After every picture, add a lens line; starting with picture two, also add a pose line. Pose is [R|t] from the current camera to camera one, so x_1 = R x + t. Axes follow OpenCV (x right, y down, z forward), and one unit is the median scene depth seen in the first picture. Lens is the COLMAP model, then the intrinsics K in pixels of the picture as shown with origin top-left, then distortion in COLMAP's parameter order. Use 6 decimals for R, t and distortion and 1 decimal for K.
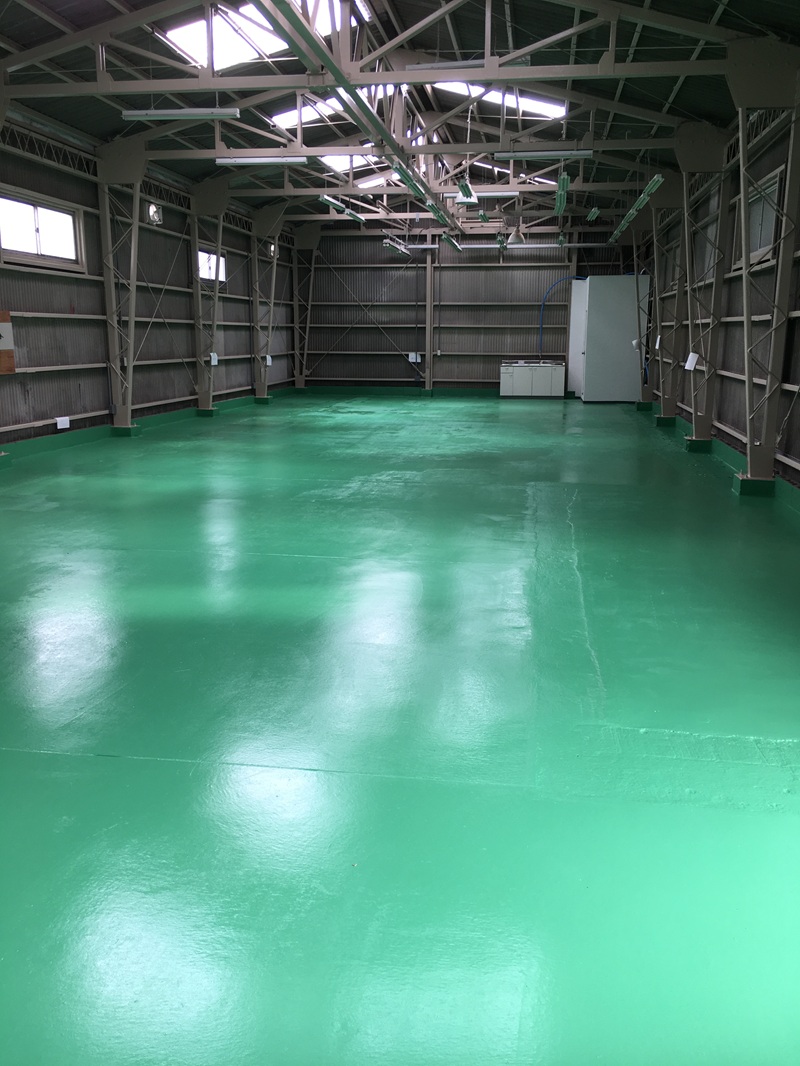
lens RADIAL K [[913.8, 0, 400.0], [0, 913.8, 533.0], [0, 0, 1]] dist [0.090337, -0.132575]
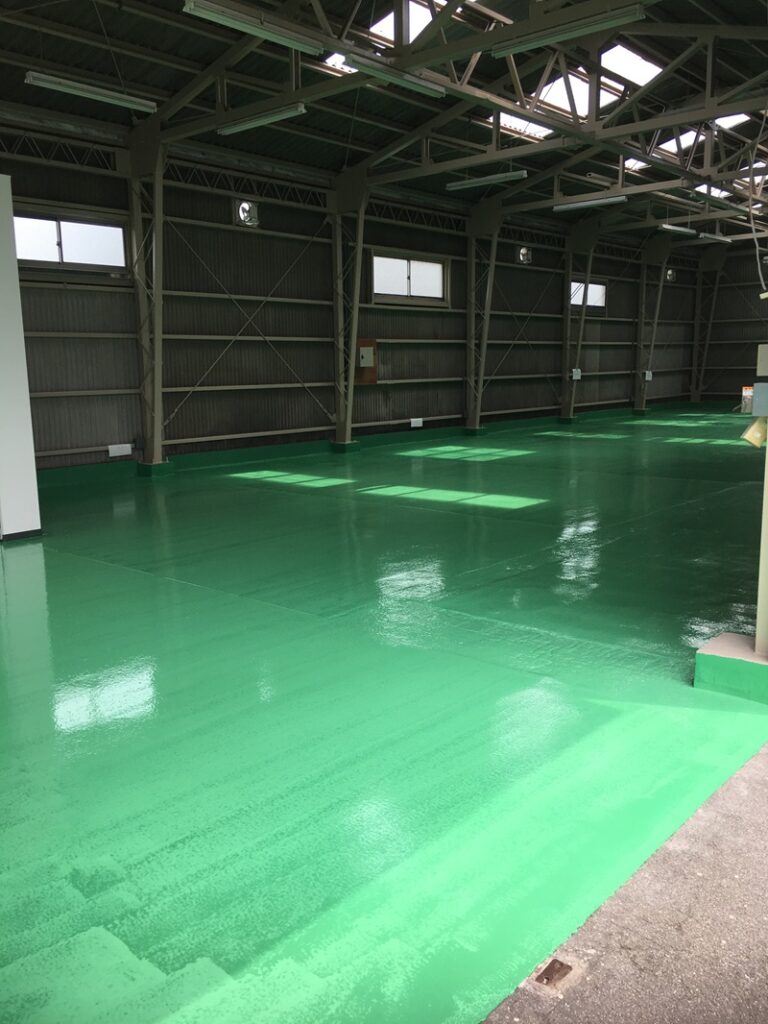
lens RADIAL K [[877.8, 0, 384.0], [0, 877.8, 512.0], [0, 0, 1]] dist [0.090337, -0.132575]
pose [[0.841637, 0.074218, -0.534920, 0.241549], [-0.096600, 0.995226, -0.013904, 0.025056], [0.531334, 0.063375, 0.844788, -0.058827]]
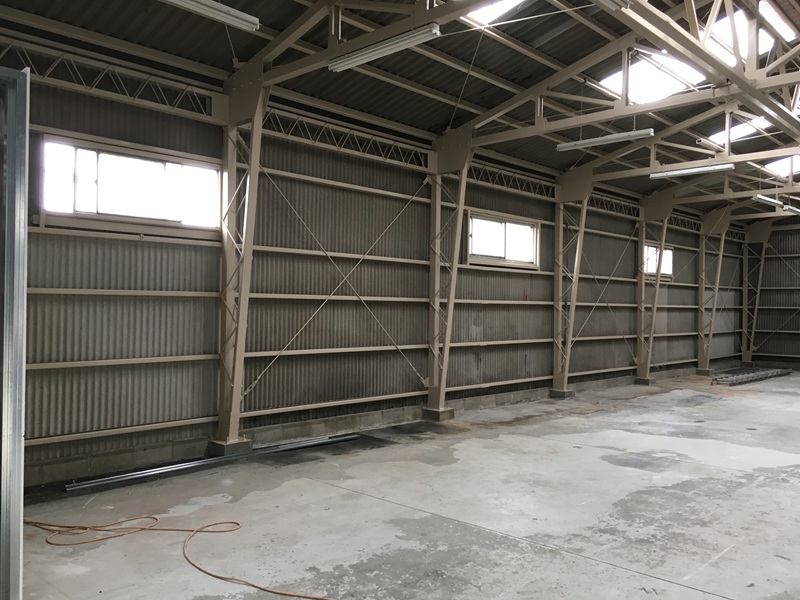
lens RADIAL K [[685.8, 0, 400.0], [0, 685.8, 300.0], [0, 0, 1]] dist [0.090337, -0.132575]
pose [[0.822497, -0.000281, -0.568769, 0.041325], [-0.128330, 0.974122, -0.186060, -0.035435], [0.554102, 0.226024, 0.801176, 0.130624]]
